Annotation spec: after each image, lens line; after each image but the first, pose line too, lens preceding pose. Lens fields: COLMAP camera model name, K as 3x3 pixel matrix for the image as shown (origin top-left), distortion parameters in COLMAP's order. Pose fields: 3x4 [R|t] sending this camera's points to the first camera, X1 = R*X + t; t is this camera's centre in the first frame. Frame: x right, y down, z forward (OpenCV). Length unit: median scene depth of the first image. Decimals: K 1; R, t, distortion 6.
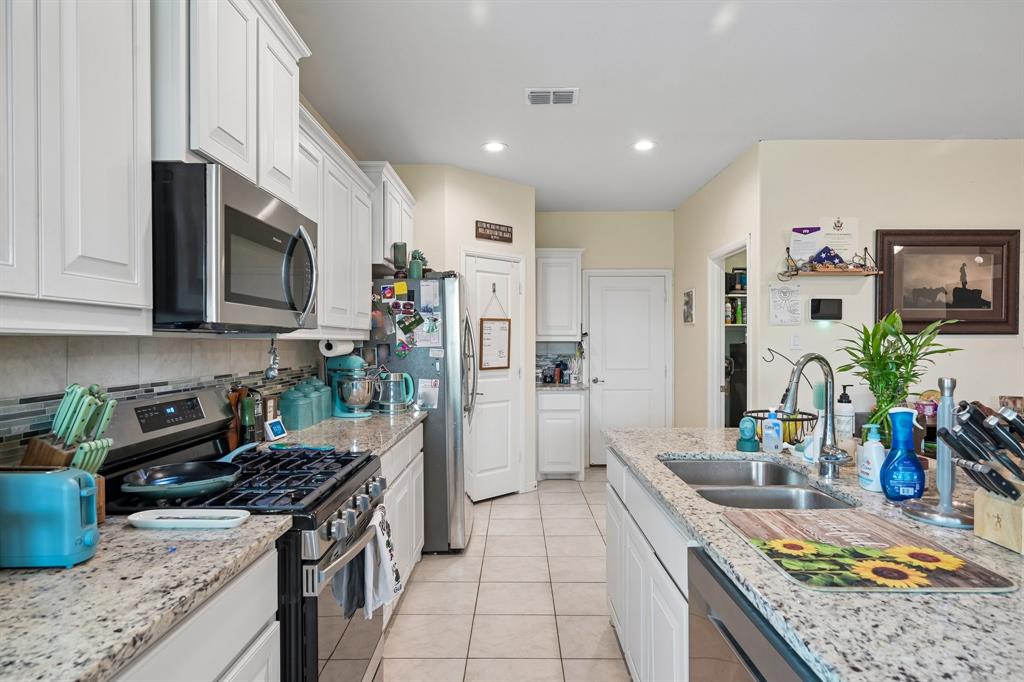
lens RADIAL K [[584.9, 0, 513.0], [0, 584.9, 345.0], [0, 0, 1]] dist [-0.001646, 0.000538]
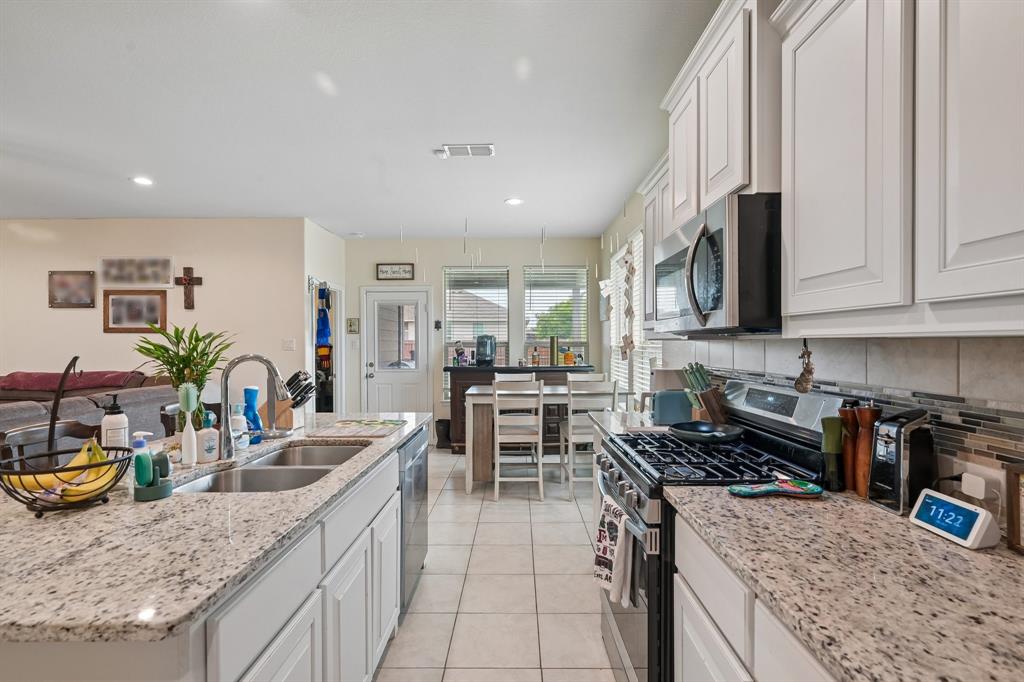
lens RADIAL K [[467.1, 0, 512.1], [0, 467.1, 345.3], [0, 0, 1]] dist [0.000164, -0.000209]
pose [[-0.999984, 0.002526, 0.004962, -0.024979], [0.002569, 0.999958, 0.008778, -0.004321], [-0.004940, 0.008790, -0.999949, 0.894833]]
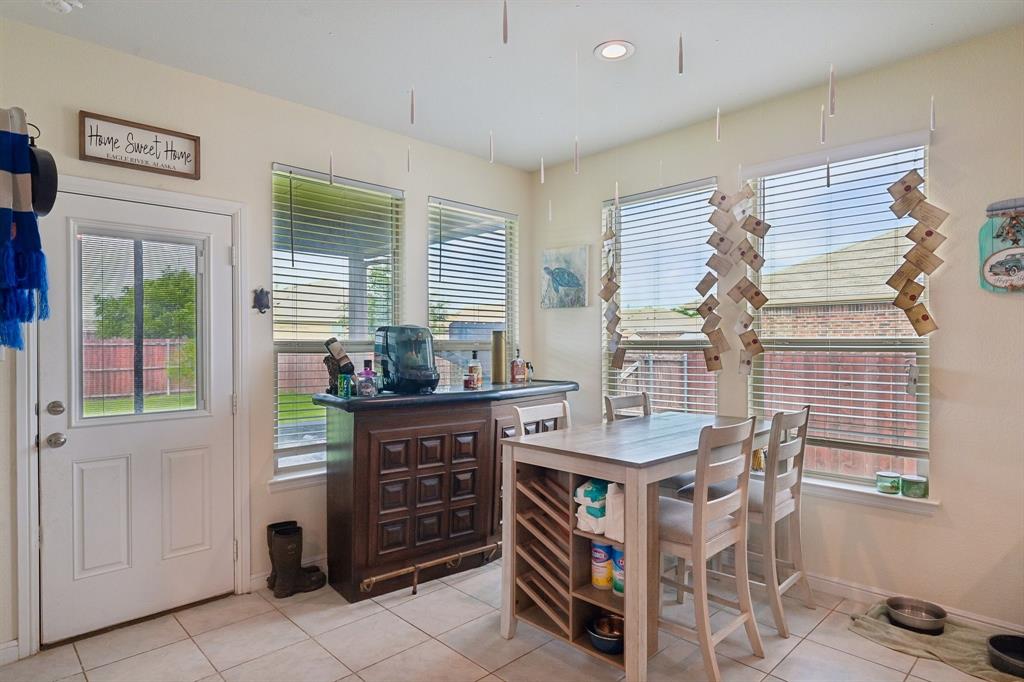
lens RADIAL K [[571.2, 0, 514.1], [0, 571.2, 345.5], [0, 0, 1]] dist [-0.003563, -0.000976]
pose [[-0.713433, 0.004312, -0.700710, 0.536943], [0.000219, 0.999982, 0.005931, -0.000376], [0.700723, 0.004078, -0.713422, 0.145648]]
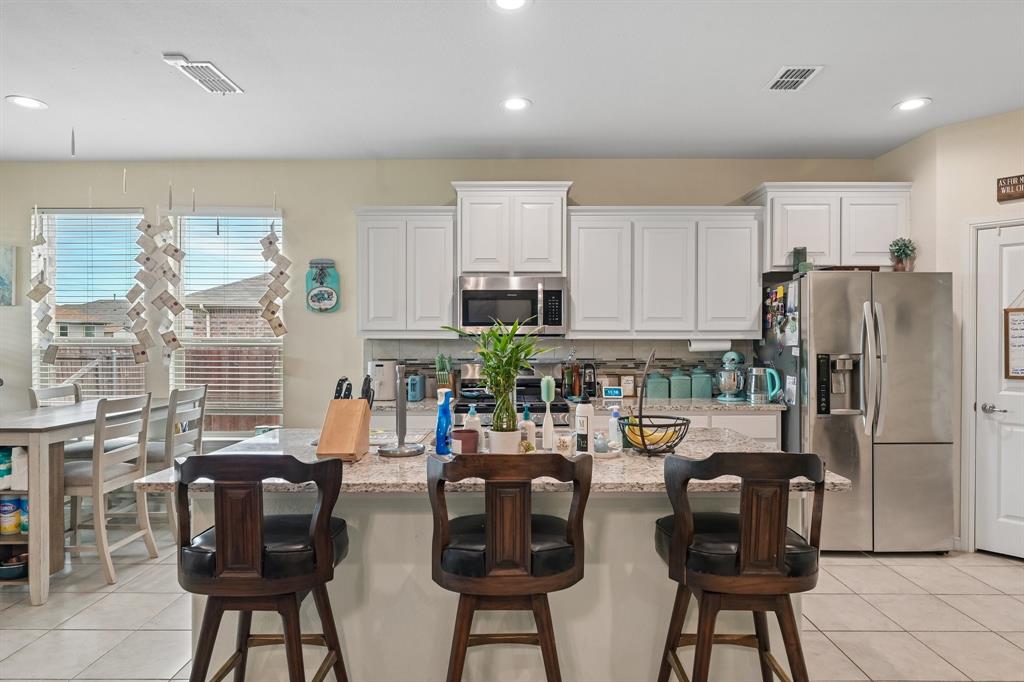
lens RADIAL K [[584.9, 0, 513.0], [0, 584.9, 345.0], [0, 0, 1]] dist [-0.001646, 0.000538]
pose [[-0.004862, 0.010063, -0.999938, 0.827452], [-0.004468, 0.999939, 0.010085, -0.005523], [0.999978, 0.004516, -0.004817, 0.457901]]
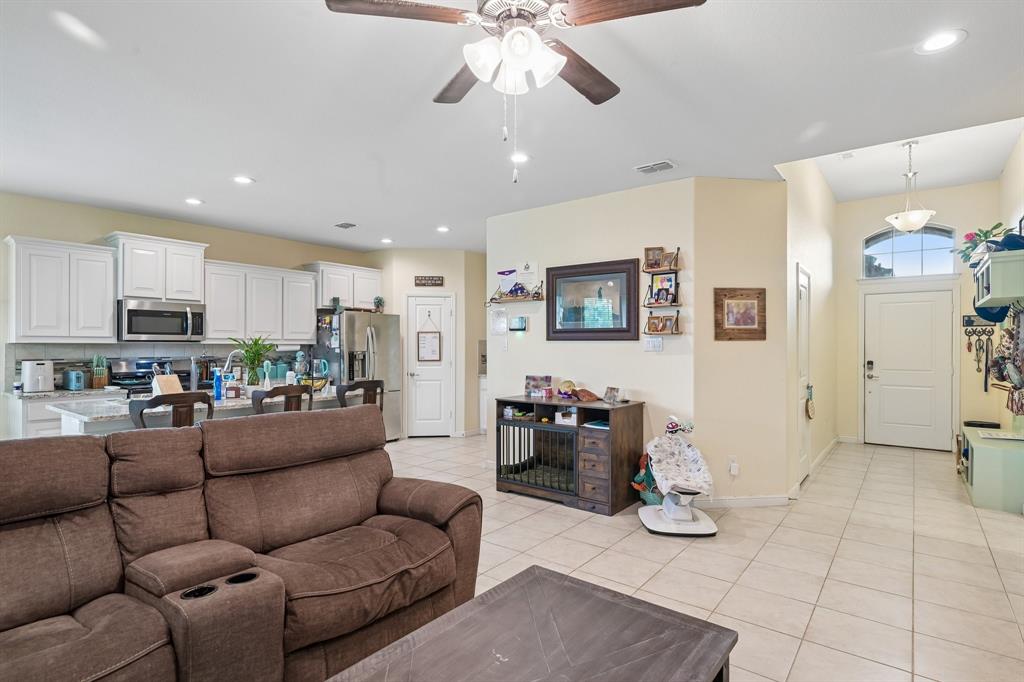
lens RADIAL K [[519.9, 0, 515.3], [0, 519.9, 345.6], [0, 0, 1]] dist [-0.000937, 0.000060]
pose [[0.792667, 0.002263, -0.609651, 1.351579], [-0.005351, 0.999980, -0.003246, -0.000605], [0.609632, 0.005836, 0.792663, -0.065286]]
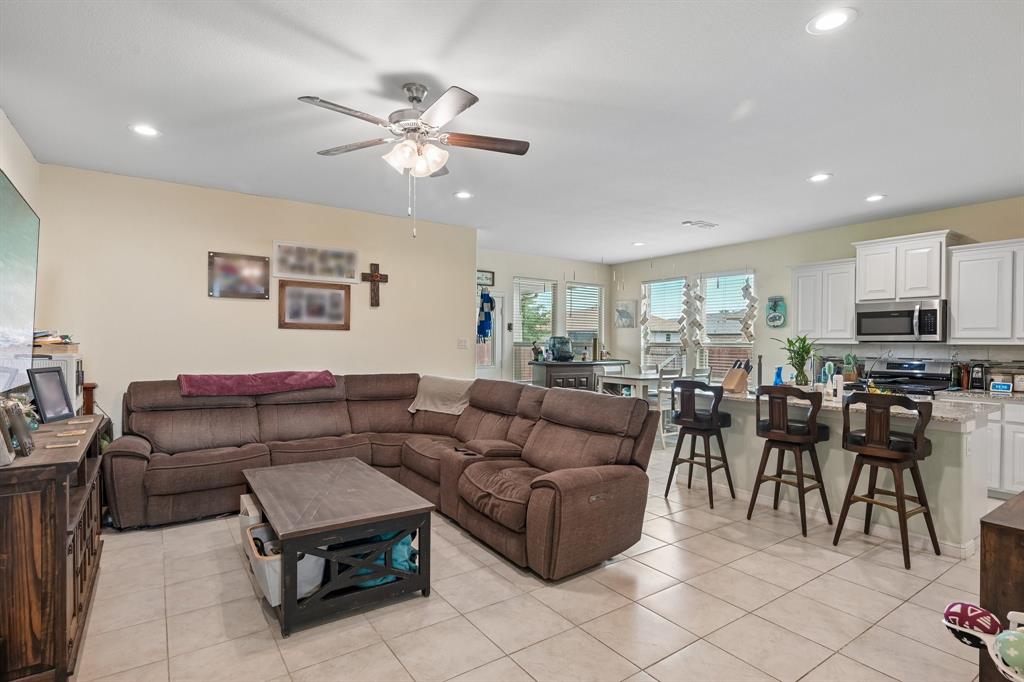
lens RADIAL K [[512.8, 0, 512.6], [0, 512.8, 345.5], [0, 0, 1]] dist [-0.002971, 0.000152]
pose [[-0.818710, -0.002886, -0.574200, 1.361452], [-0.009071, 0.999928, 0.007907, -0.003433], [0.574136, 0.011682, -0.818677, 0.960182]]
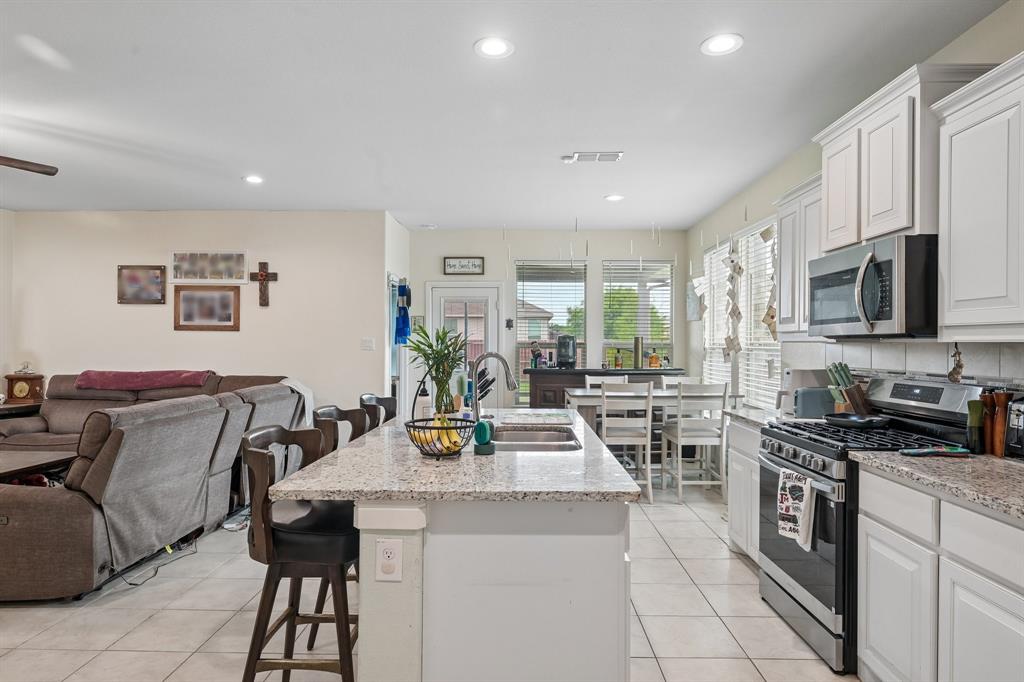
lens RADIAL K [[584.9, 0, 513.0], [0, 584.9, 345.0], [0, 0, 1]] dist [-0.001646, 0.000538]
pose [[-0.999873, -0.004739, 0.015215, 0.192482], [-0.004650, 0.999972, 0.005864, -0.004571], [-0.015242, 0.005793, -0.999867, 1.138736]]
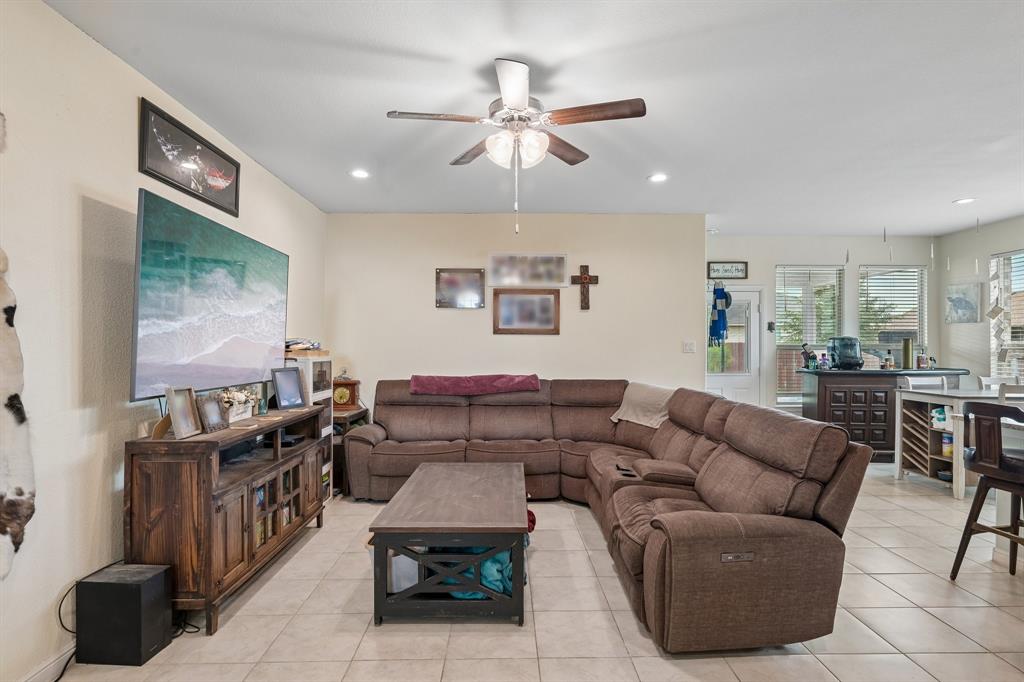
lens RADIAL K [[519.9, 0, 515.3], [0, 519.9, 345.6], [0, 0, 1]] dist [-0.000937, 0.000060]
pose [[-0.999742, 0.000971, -0.022701, 1.084263], [0.000903, 0.999995, 0.003003, -0.004025], [0.022704, 0.002982, -0.999738, 0.968753]]
